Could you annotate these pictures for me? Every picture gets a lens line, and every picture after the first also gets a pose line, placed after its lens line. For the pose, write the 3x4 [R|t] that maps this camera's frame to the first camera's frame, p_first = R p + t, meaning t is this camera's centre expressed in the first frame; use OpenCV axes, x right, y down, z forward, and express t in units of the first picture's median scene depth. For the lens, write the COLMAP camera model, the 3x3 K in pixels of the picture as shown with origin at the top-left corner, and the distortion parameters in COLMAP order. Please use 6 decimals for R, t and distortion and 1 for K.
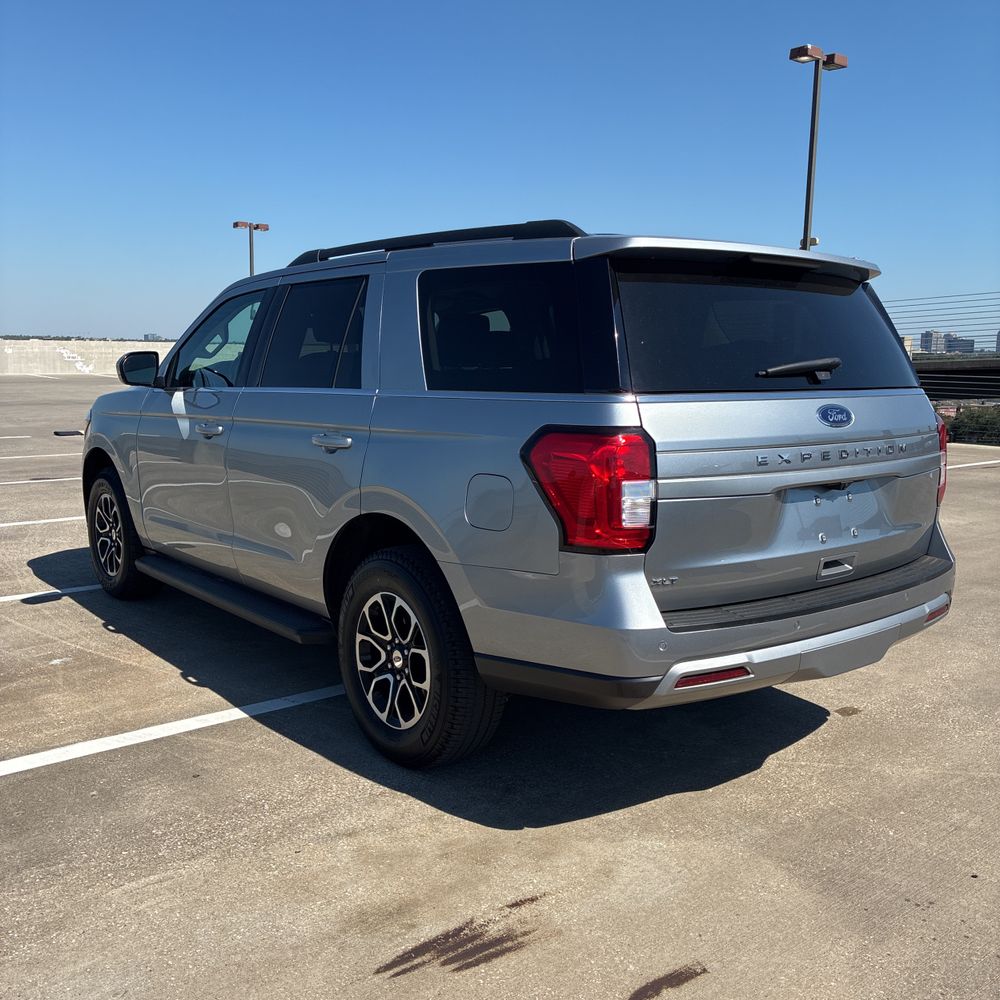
lens RADIAL K [[1017.7, 0, 502.1], [0, 1017.7, 495.7], [0, 0, 1]] dist [0.014657, 0.026989]
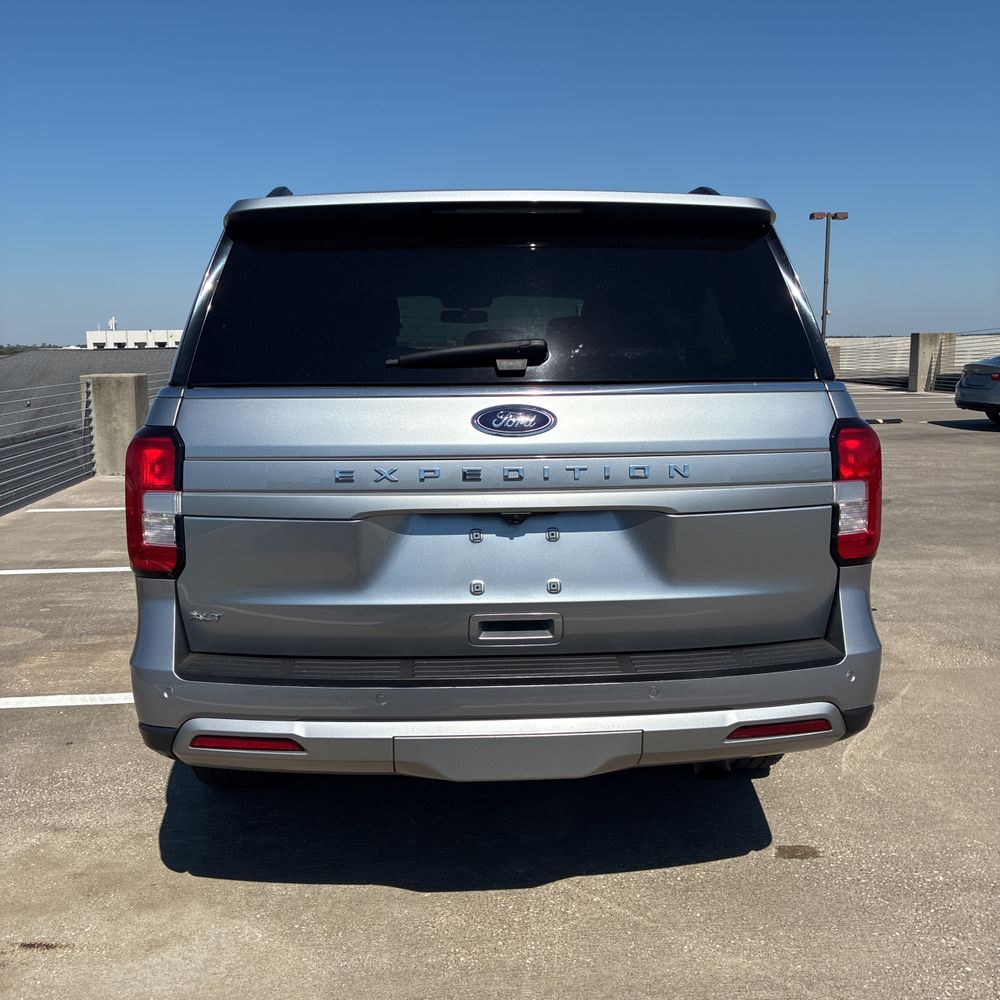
lens RADIAL K [[1015.4, 0, 489.4], [0, 1015.4, 495.5], [0, 0, 1]] dist [0.024511, -0.000214]
pose [[0.809726, 0.063301, -0.583384, 0.739924], [-0.061936, 0.997831, 0.022306, -0.041392], [0.583530, 0.018071, 0.811890, 0.419820]]
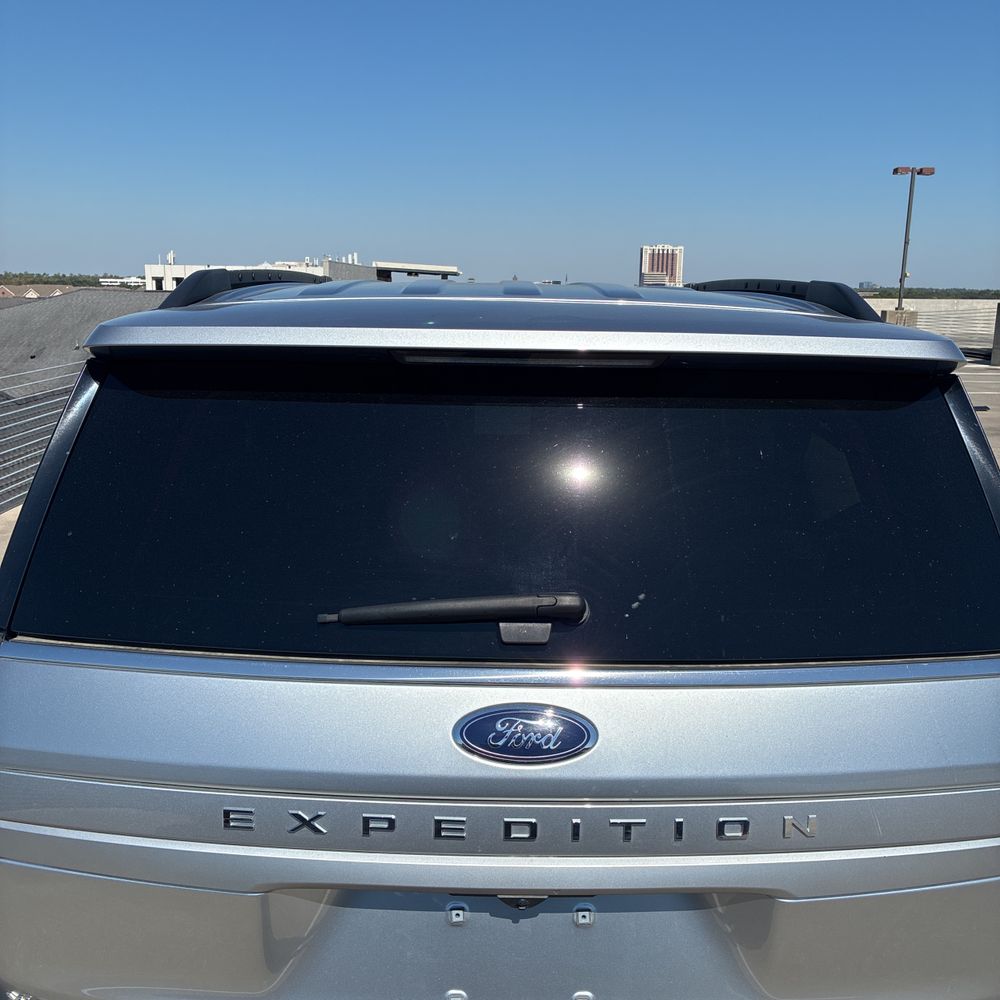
lens RADIAL K [[1017.7, 0, 502.1], [0, 1017.7, 495.7], [0, 0, 1]] dist [0.014657, 0.026989]
pose [[0.782558, 0.123132, -0.610280, 0.573429], [-0.092541, 0.992363, 0.081558, -0.213311], [0.615662, -0.007348, 0.787976, 0.669108]]
